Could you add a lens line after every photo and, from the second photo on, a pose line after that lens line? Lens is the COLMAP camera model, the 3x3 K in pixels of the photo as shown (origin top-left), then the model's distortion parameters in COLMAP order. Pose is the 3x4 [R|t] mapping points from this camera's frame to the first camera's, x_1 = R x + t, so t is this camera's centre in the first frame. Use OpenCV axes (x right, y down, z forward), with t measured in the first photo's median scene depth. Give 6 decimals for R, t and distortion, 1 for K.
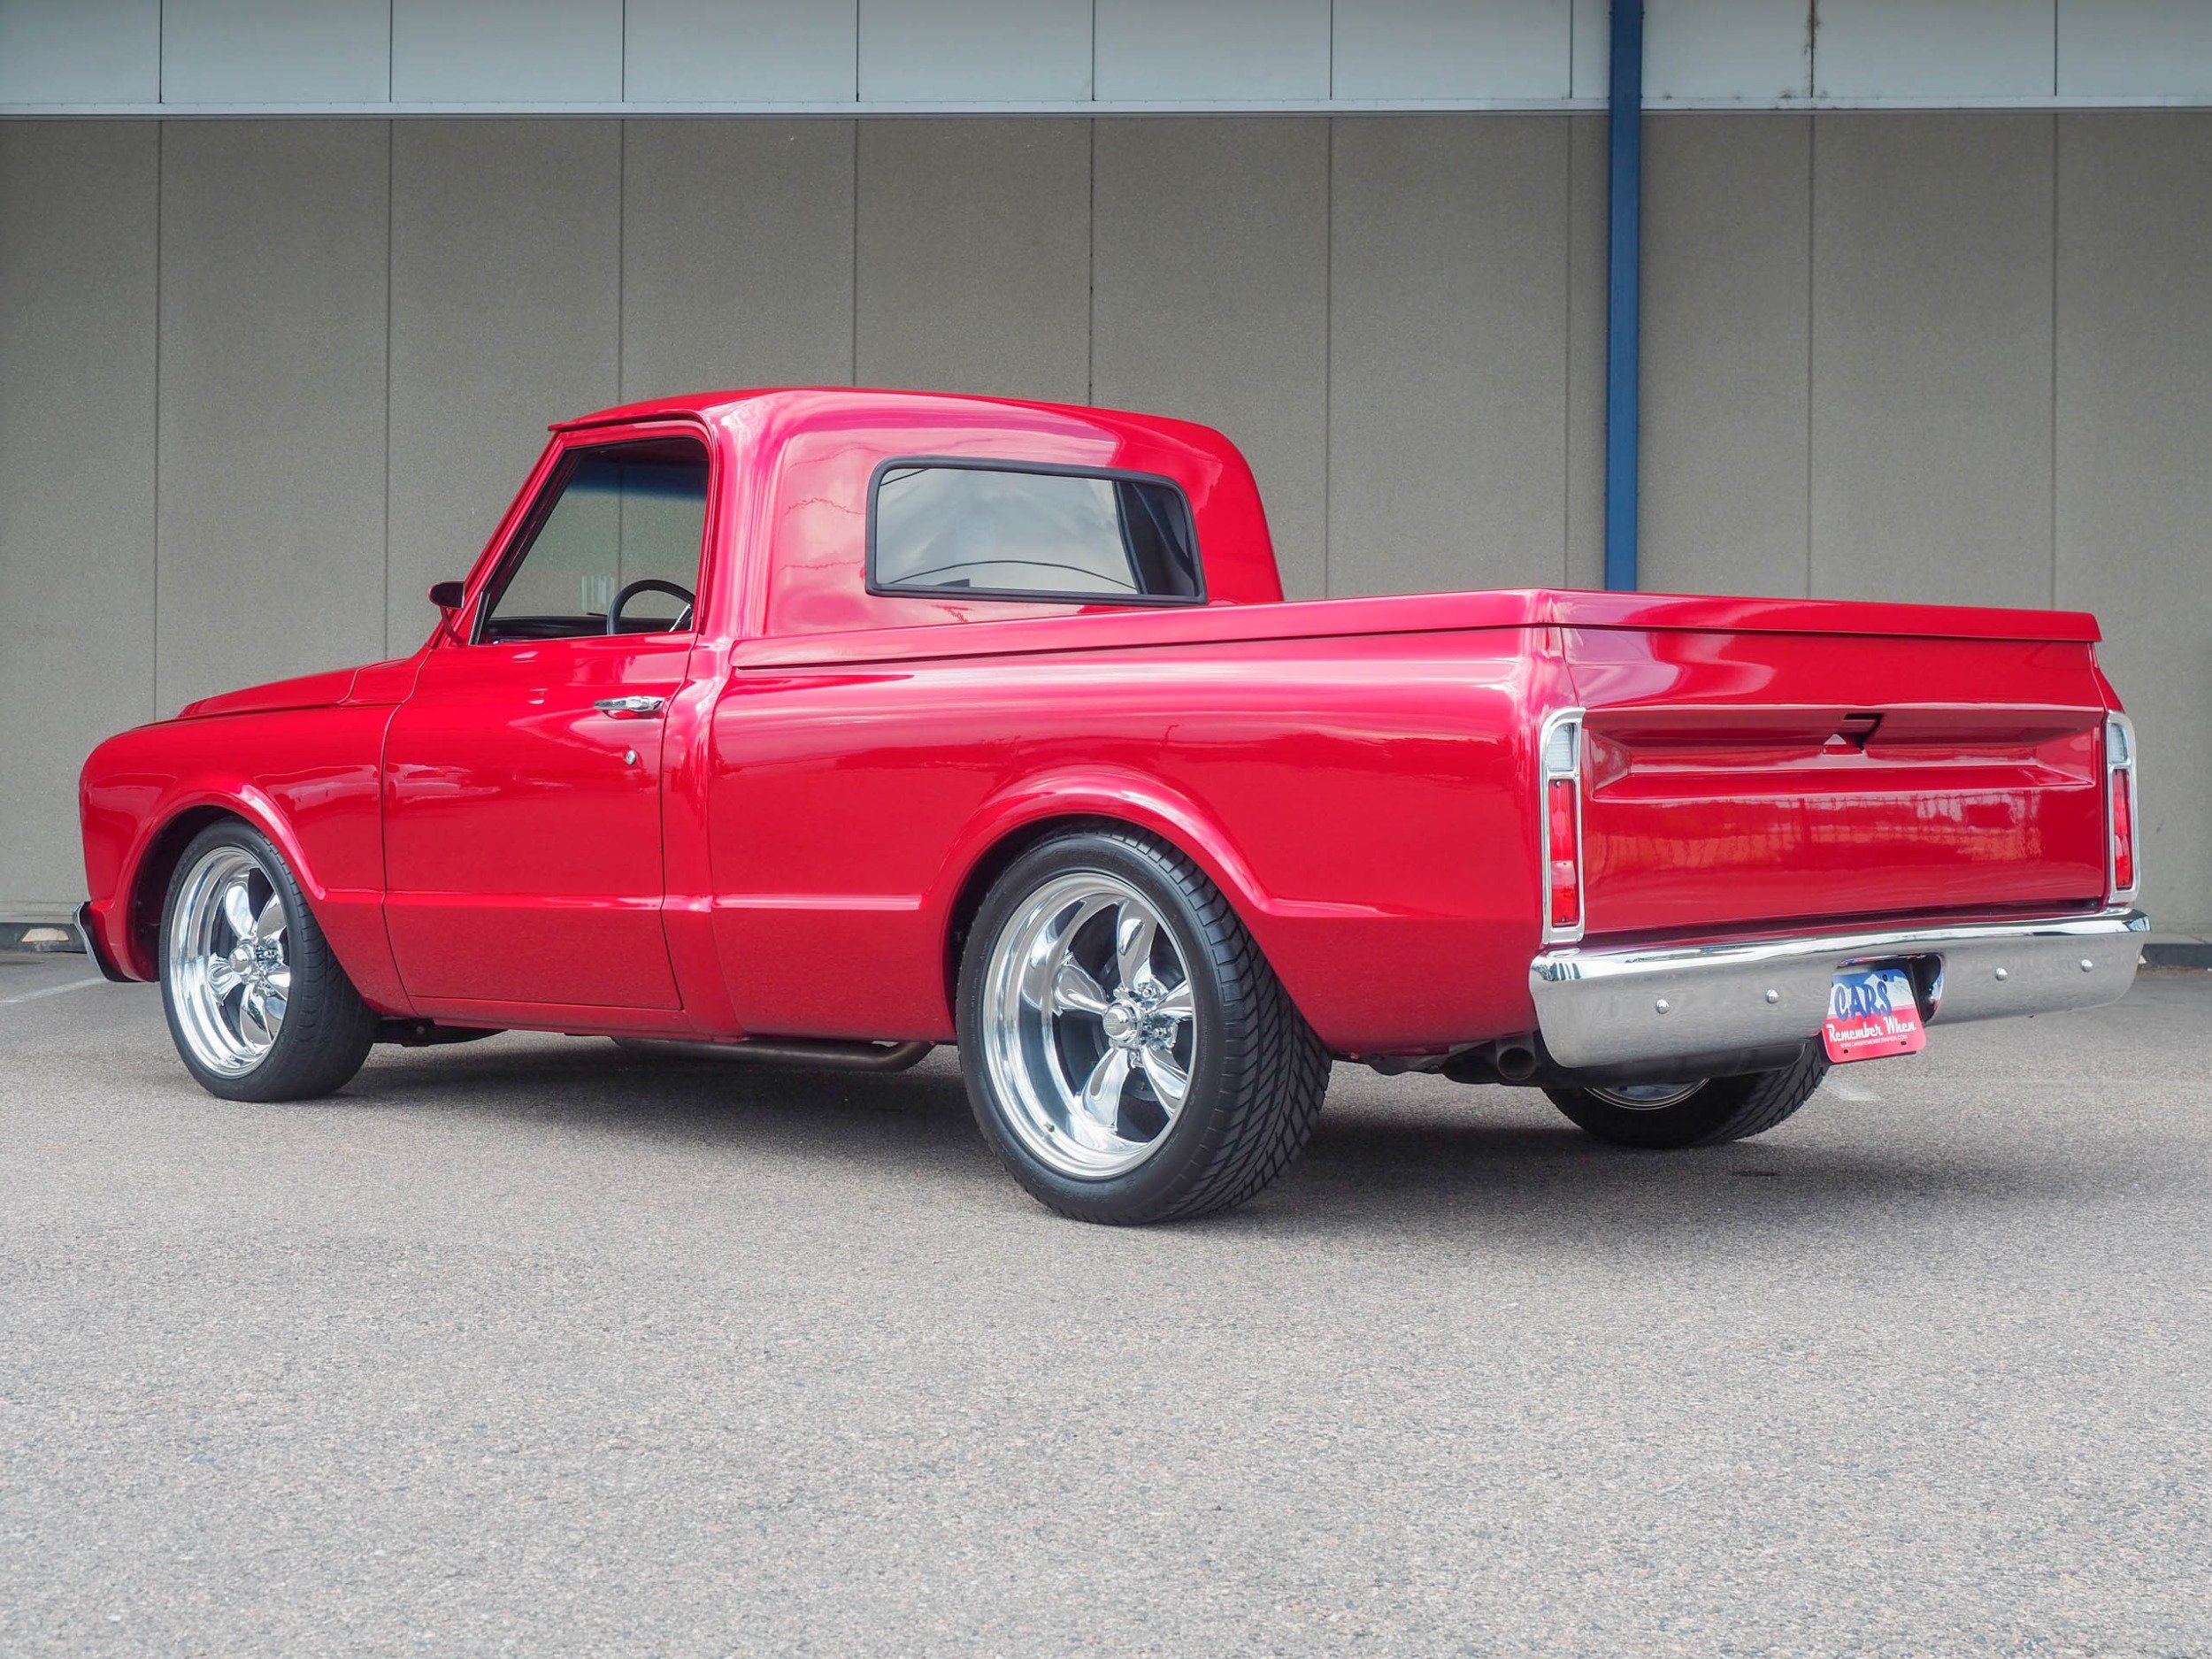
lens RADIAL K [[3737.6, 0, 1145.3], [0, 3737.6, 732.5], [0, 0, 1]] dist [0.039616, 0.000000]
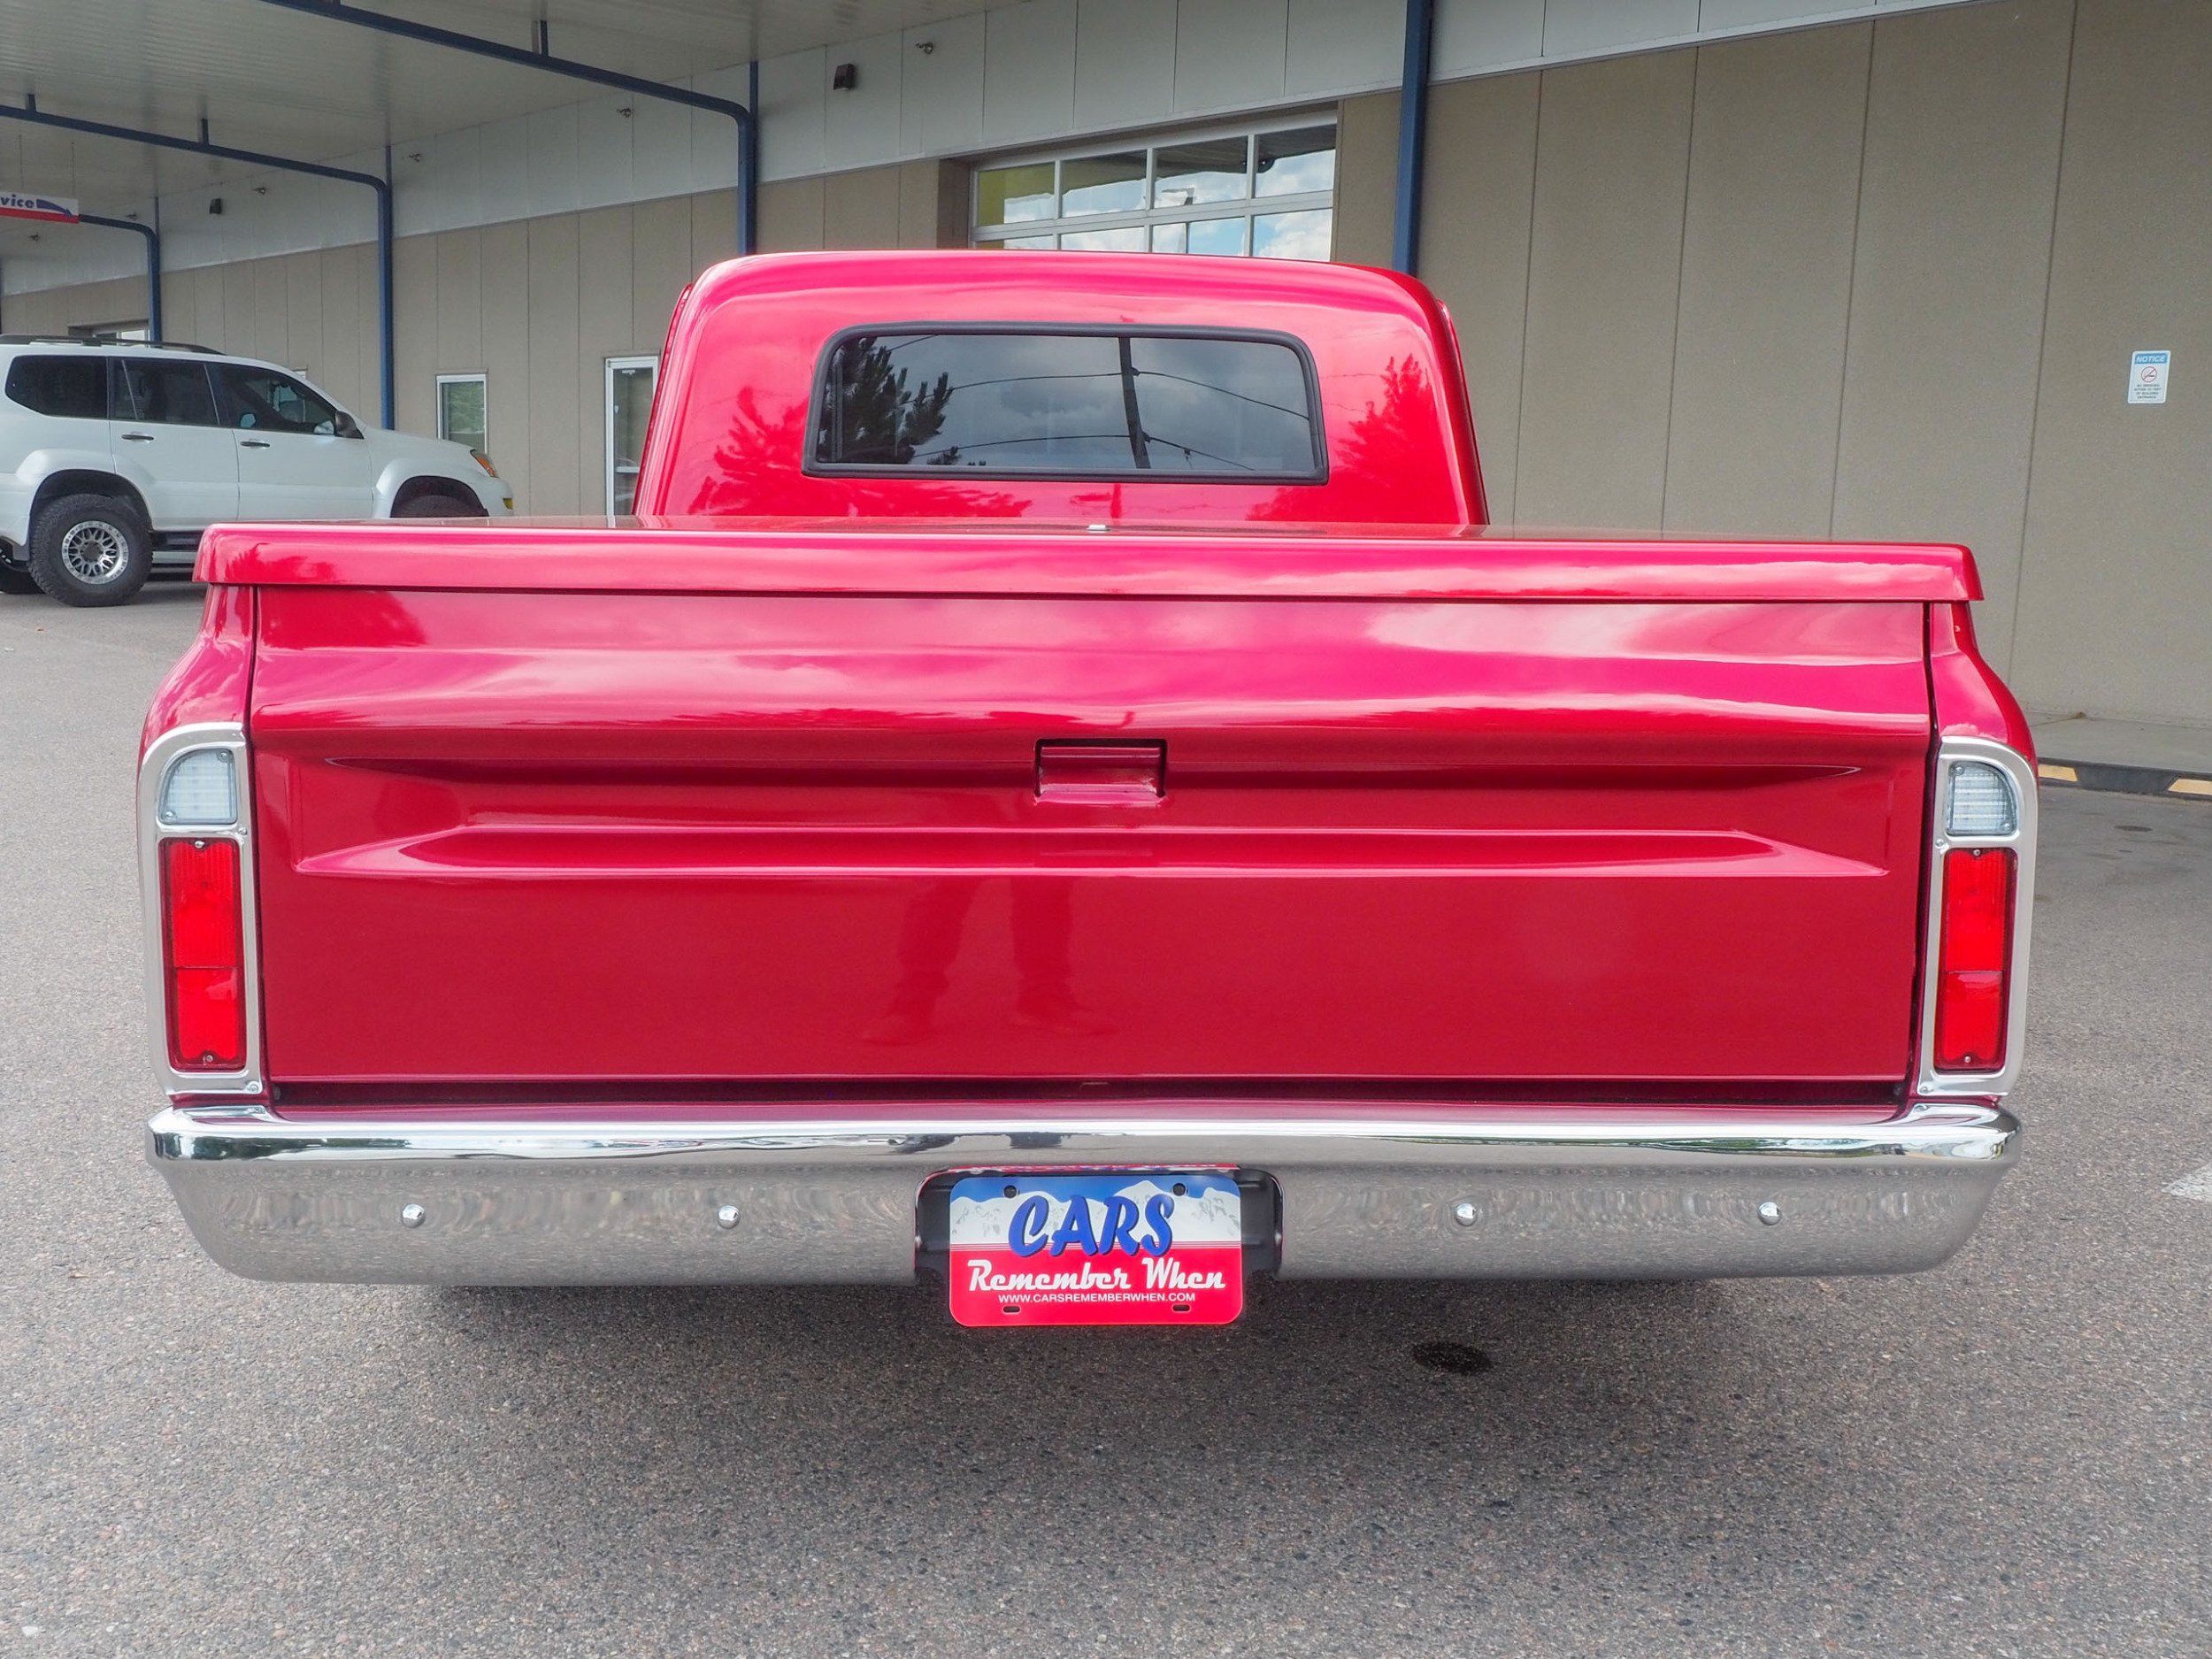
lens RADIAL K [[2103.3, 0, 1097.3], [0, 2103.3, 798.0], [0, 0, 1]] dist [-0.000483, 0.000000]
pose [[0.709676, 0.117086, -0.694731, 0.374216], [-0.013164, 0.988125, 0.153086, -0.040367], [0.704406, -0.099496, 0.702790, 0.704627]]
